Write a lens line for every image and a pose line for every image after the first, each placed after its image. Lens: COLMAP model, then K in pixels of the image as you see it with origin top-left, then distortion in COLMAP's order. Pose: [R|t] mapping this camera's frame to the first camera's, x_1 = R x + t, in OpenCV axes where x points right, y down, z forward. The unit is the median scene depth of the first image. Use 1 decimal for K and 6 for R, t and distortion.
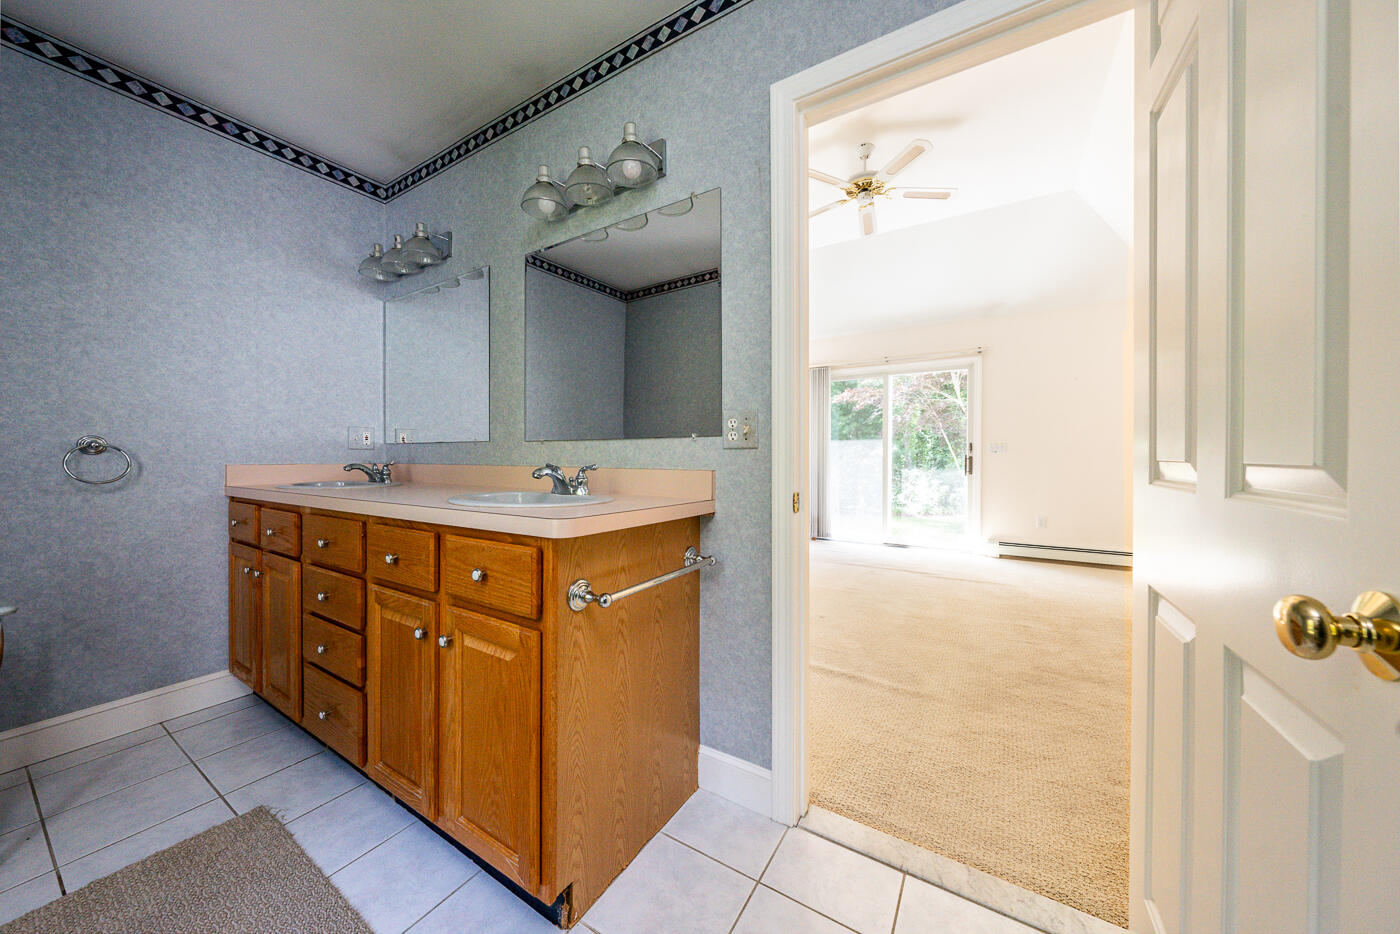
lens RADIAL K [[474.5, 0, 694.8], [0, 474.5, 456.4], [0, 0, 1]] dist [-0.005622, 0.000436]
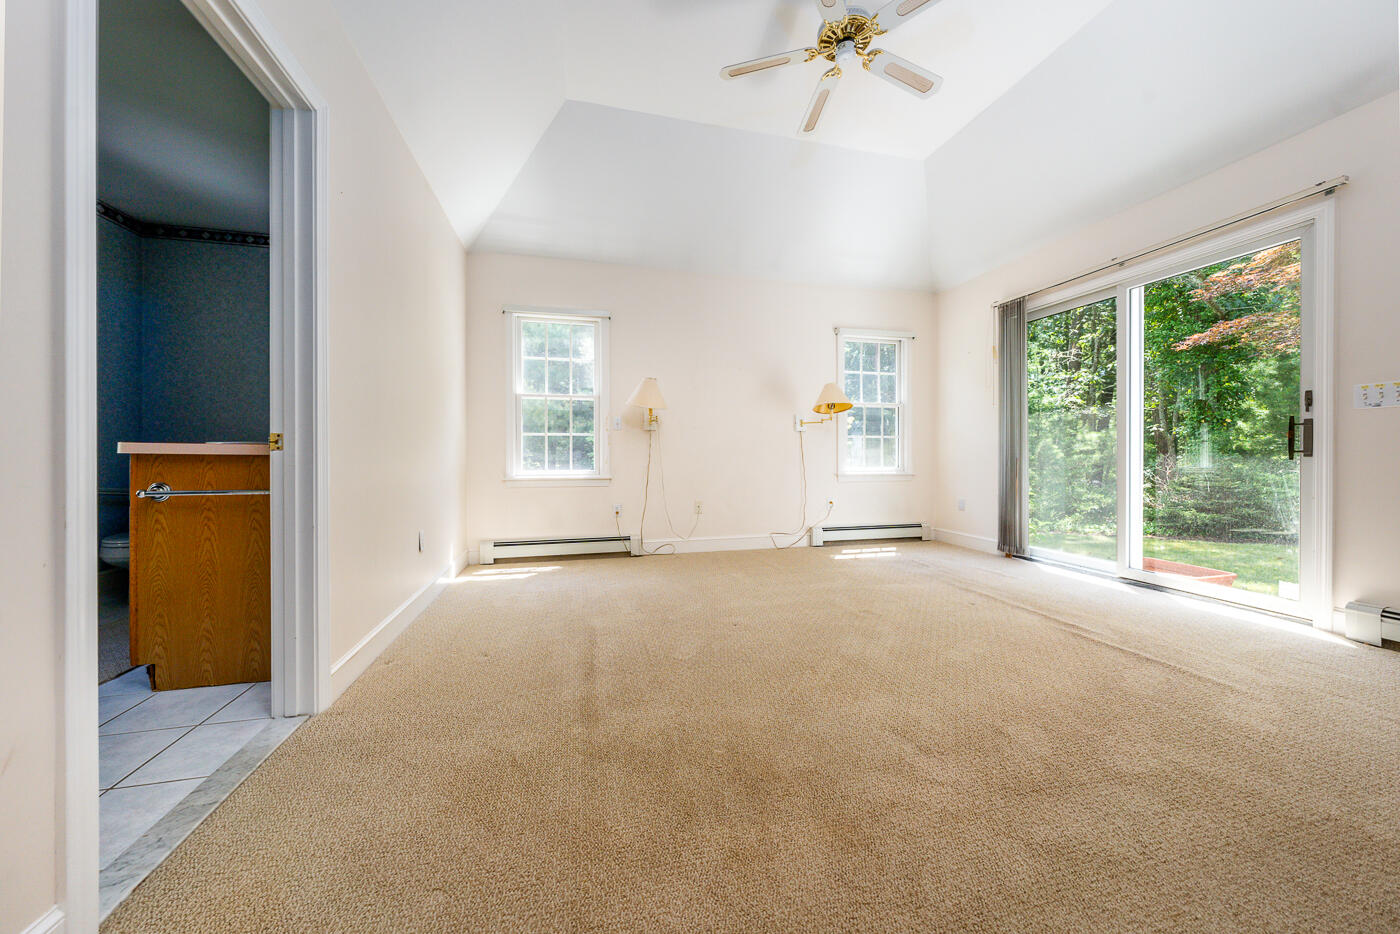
lens RADIAL K [[474.5, 0, 700.4], [0, 474.5, 458.4], [0, 0, 1]] dist [-0.005622, 0.000436]
pose [[0.716994, 0.000145, -0.697079, 0.572206], [0.001836, 0.999996, 0.002096, 0.044611], [0.697077, -0.002783, 0.716991, 0.289323]]
